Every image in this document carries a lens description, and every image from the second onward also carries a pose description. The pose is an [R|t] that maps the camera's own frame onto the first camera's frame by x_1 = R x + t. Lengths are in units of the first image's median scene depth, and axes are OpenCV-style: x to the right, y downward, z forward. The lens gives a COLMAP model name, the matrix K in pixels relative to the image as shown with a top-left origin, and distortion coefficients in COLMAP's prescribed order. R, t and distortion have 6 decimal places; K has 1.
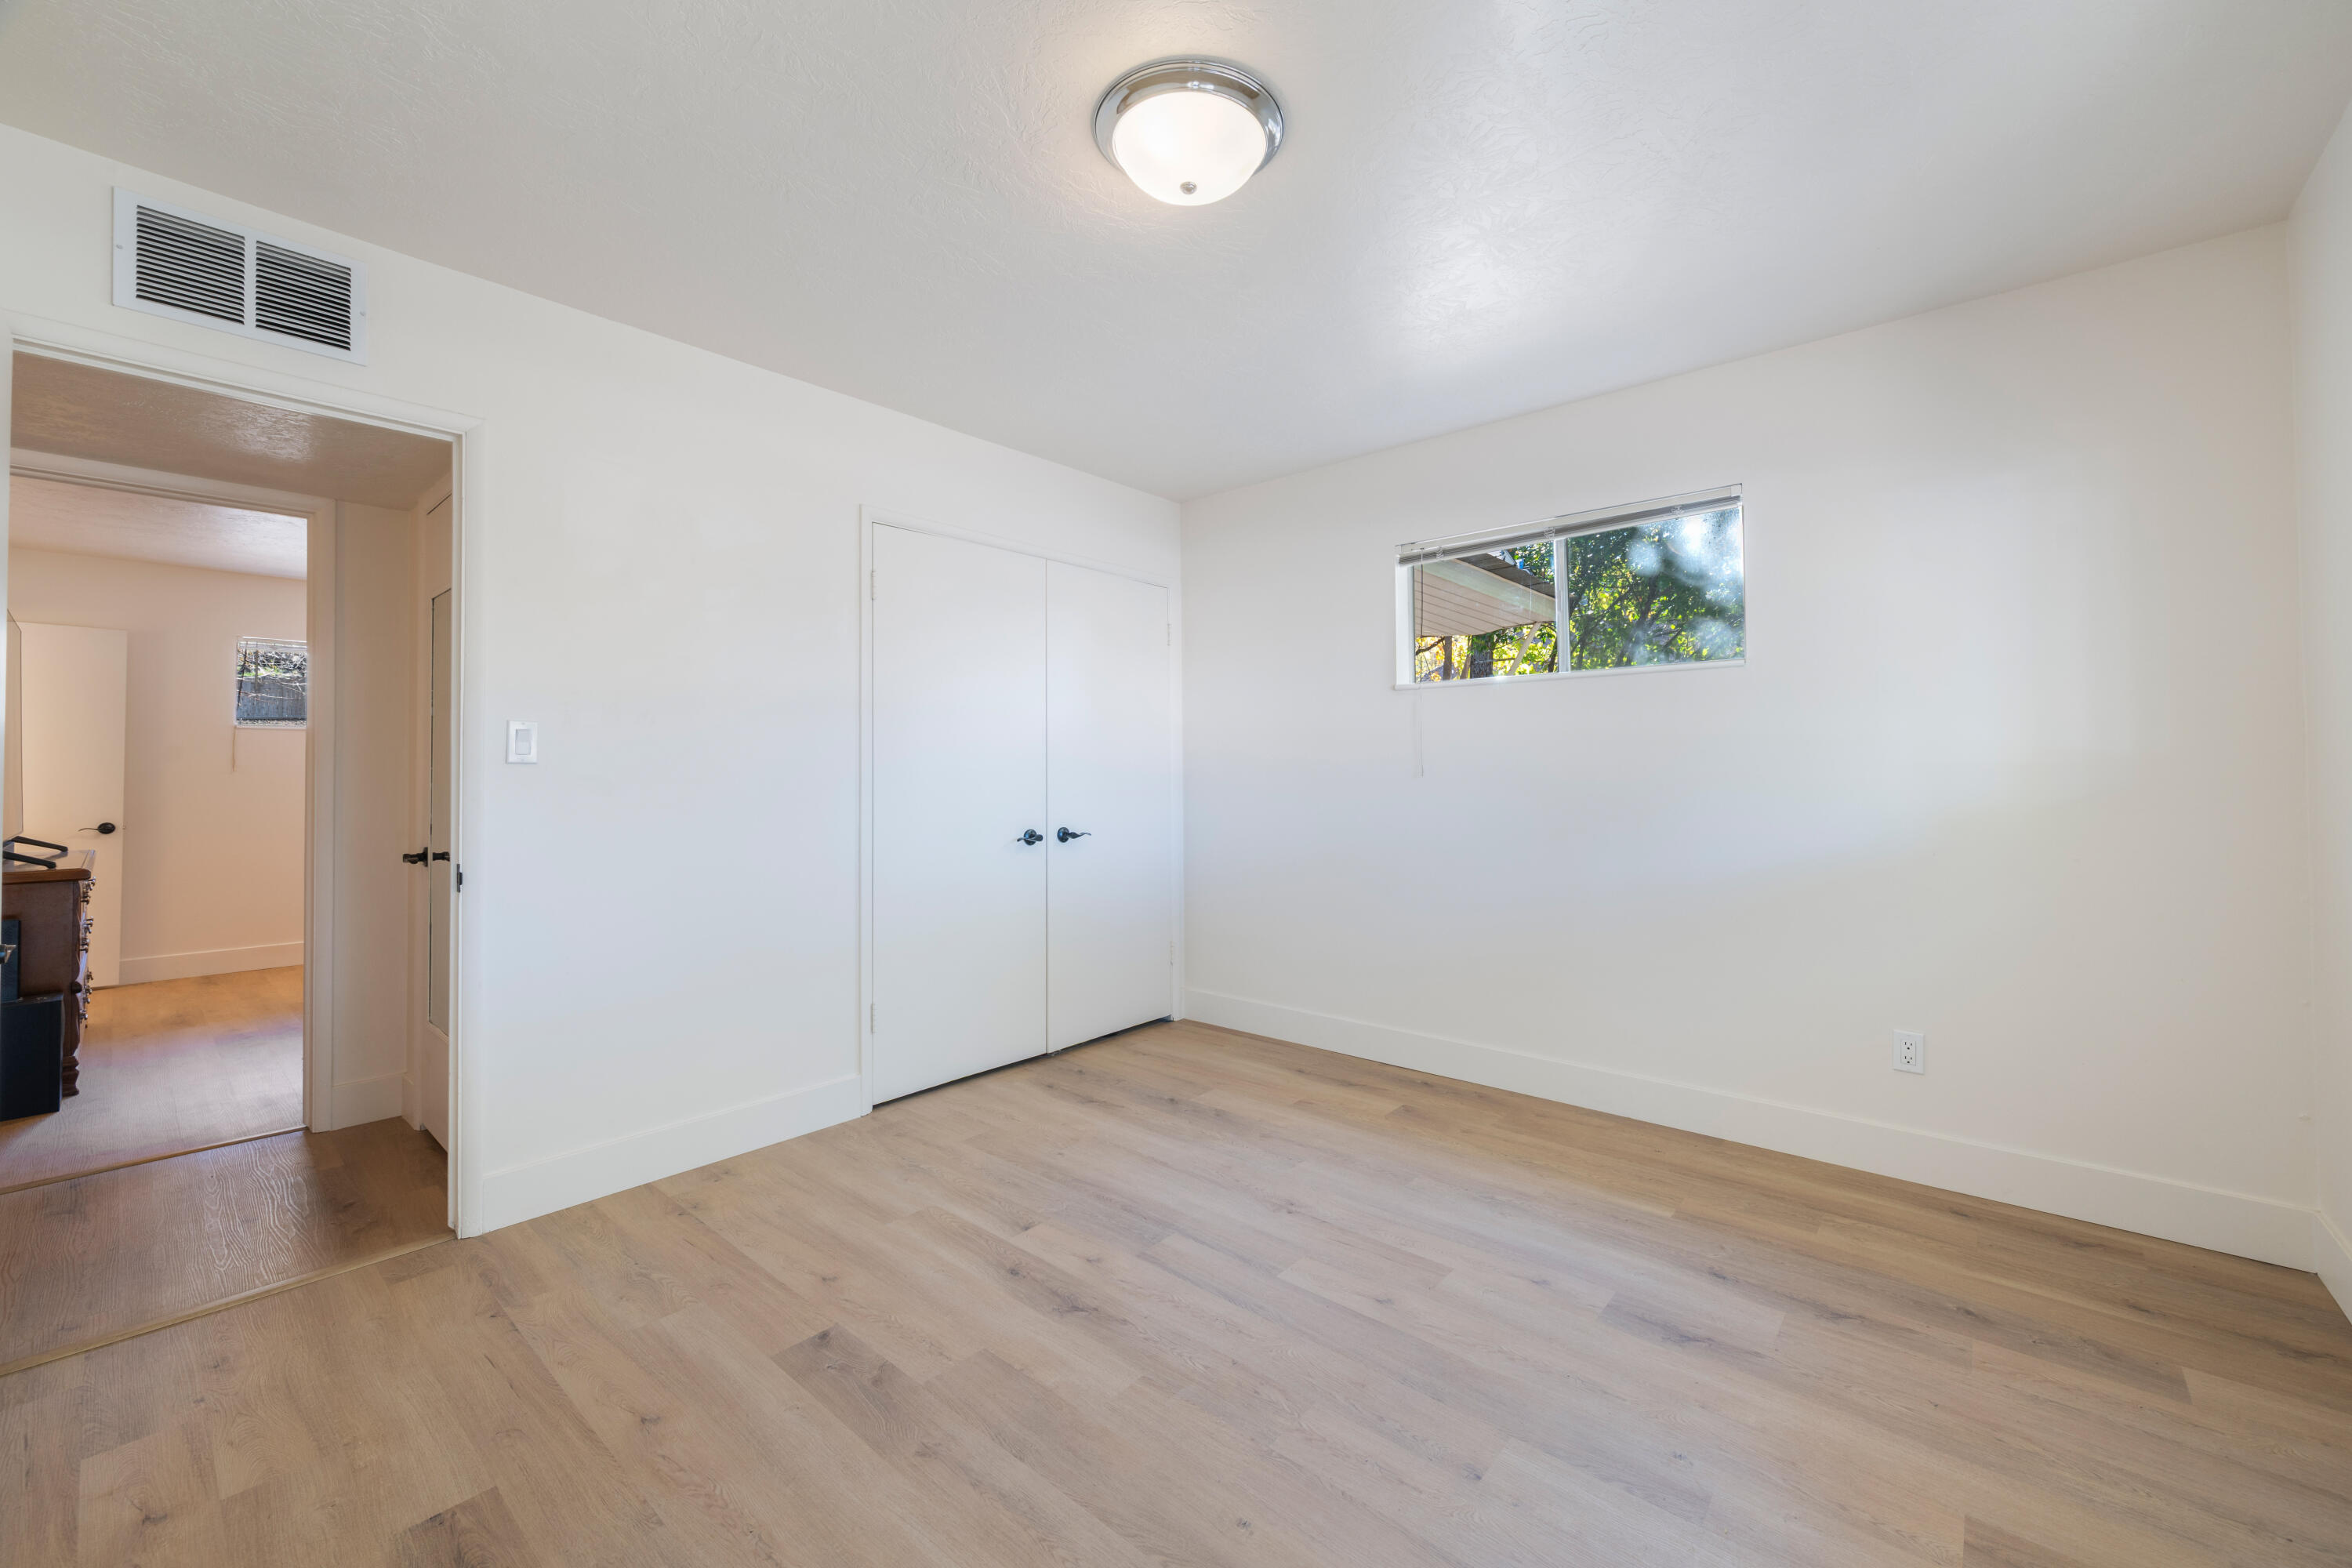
lens RADIAL K [[923.9, 0, 1169.5], [0, 923.9, 784.7], [0, 0, 1]] dist [-0.000115, 0.000402]
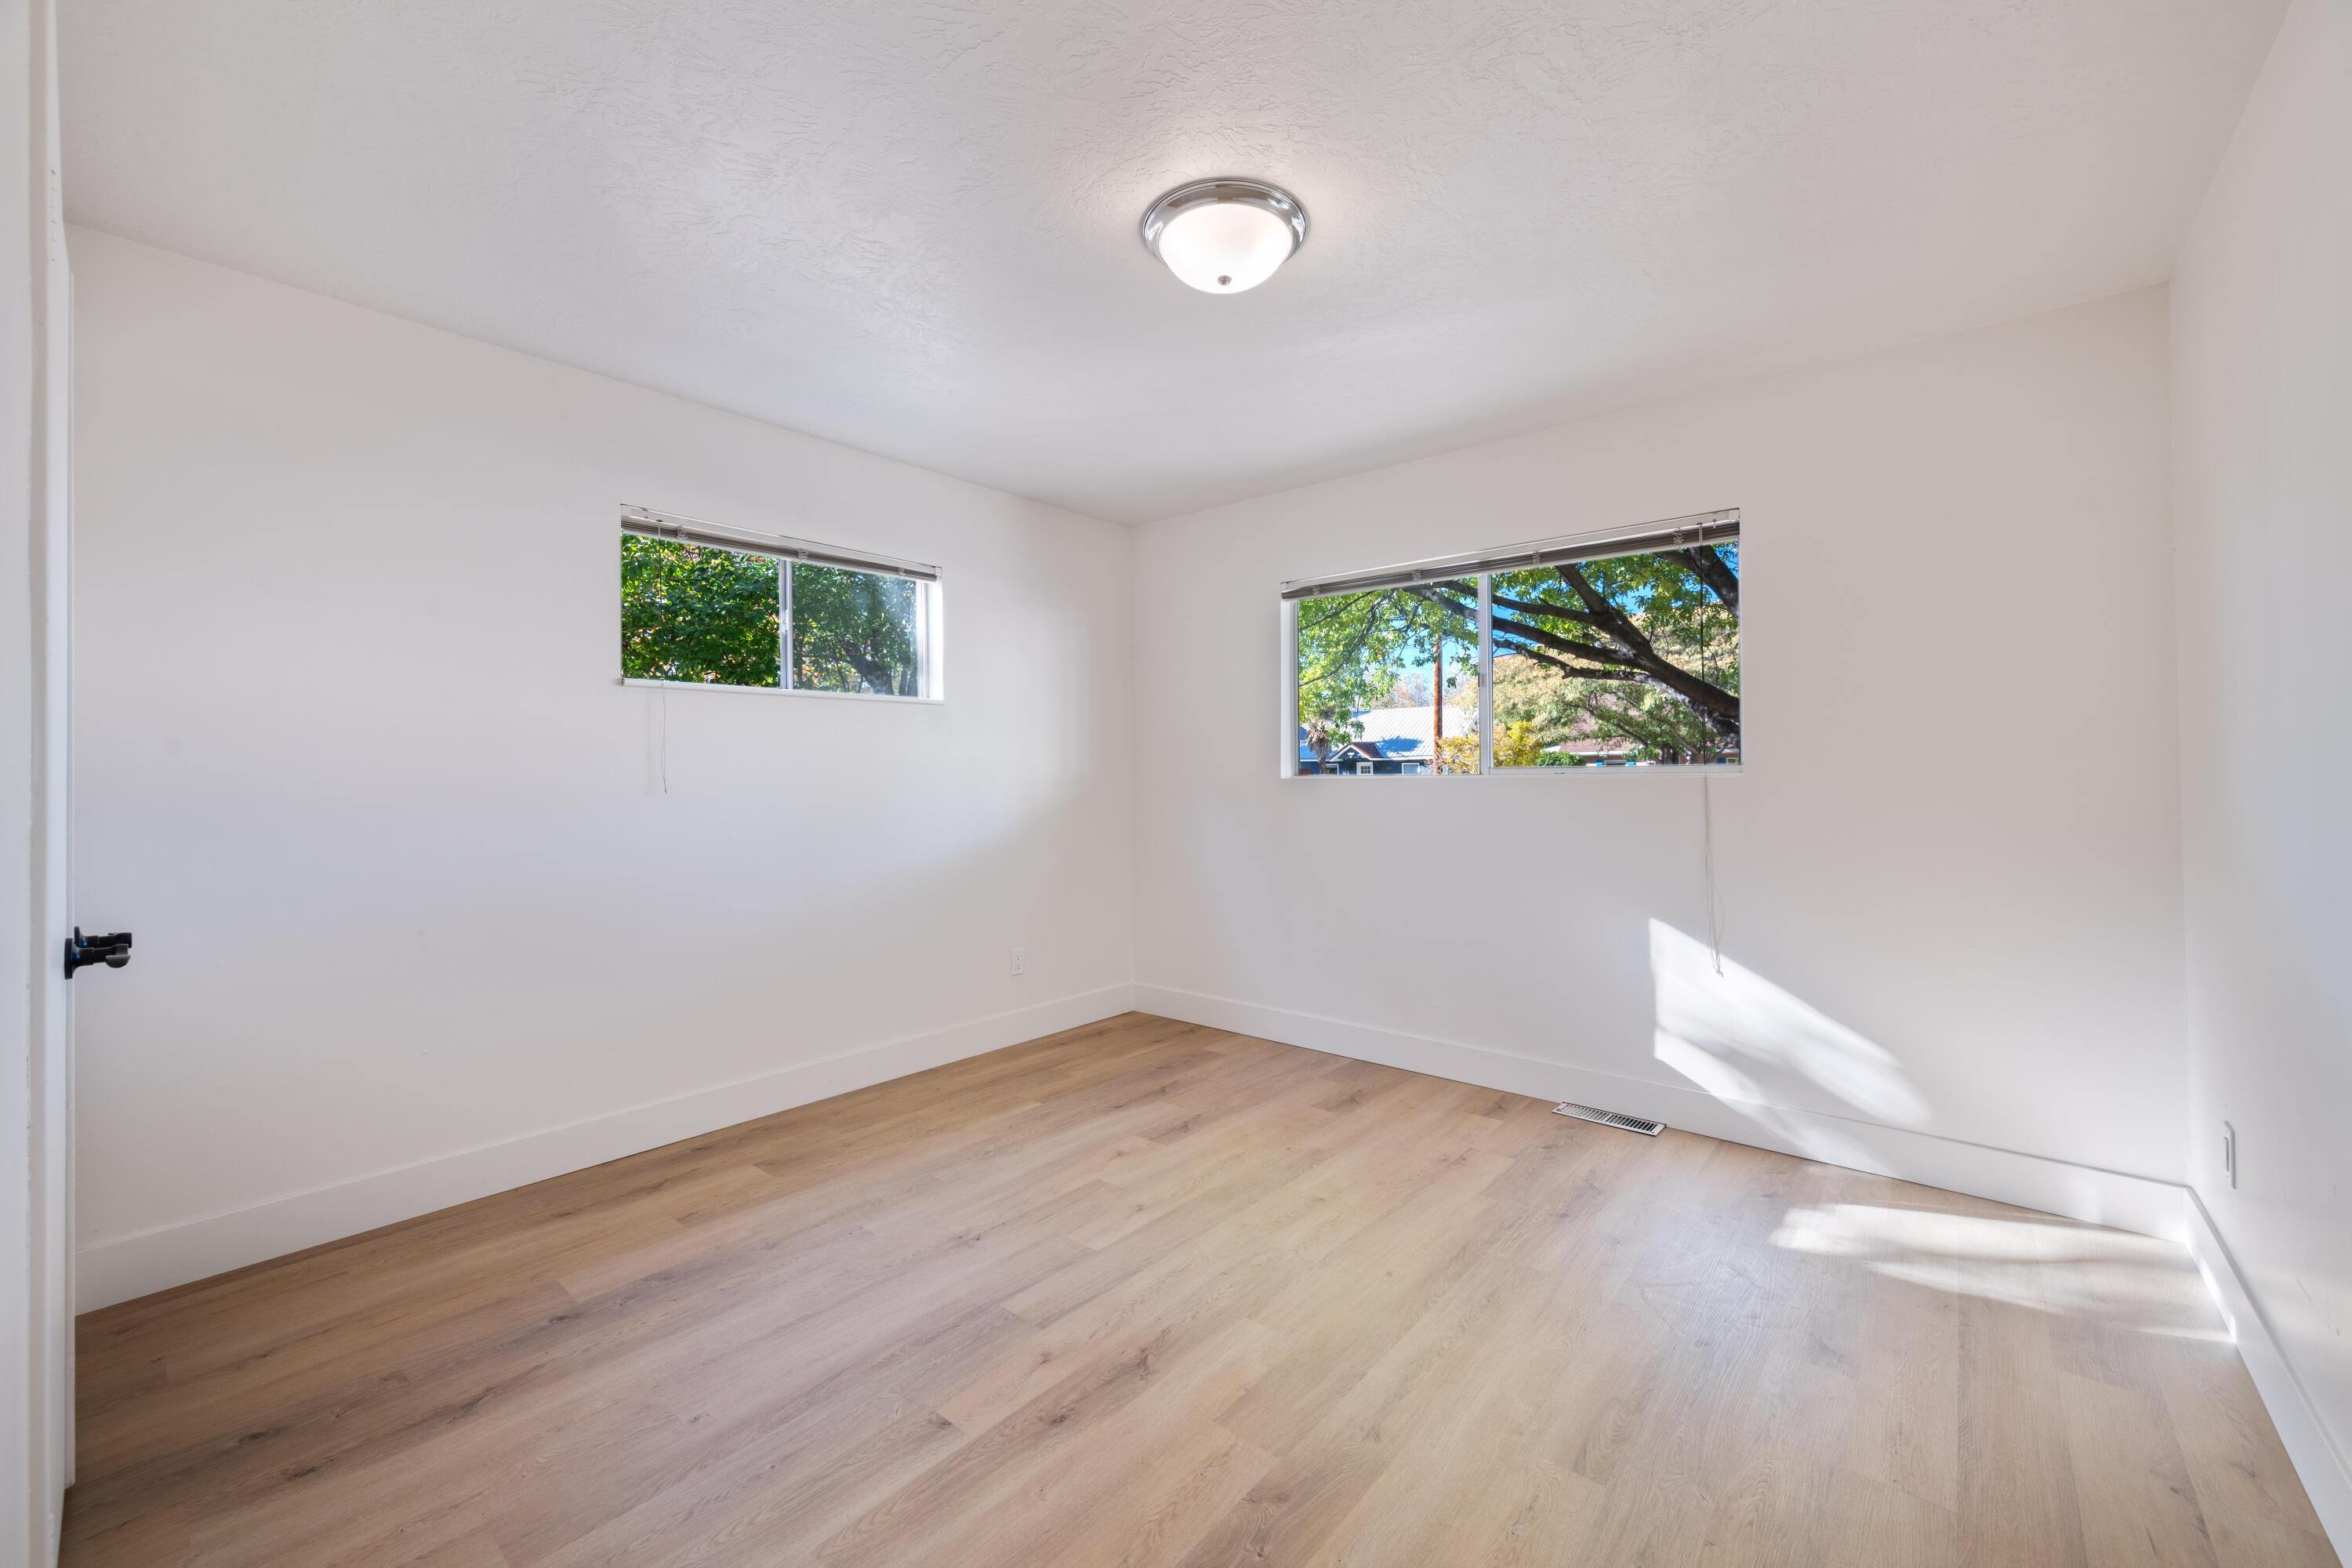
lens RADIAL K [[923.9, 0, 1169.5], [0, 923.9, 784.7], [0, 0, 1]] dist [-0.000115, 0.000402]
pose [[-0.007093, -0.003479, 0.999969, -0.892394], [0.022746, 0.999735, 0.003639, -0.019424], [-0.999716, 0.022771, -0.007012, 0.830849]]
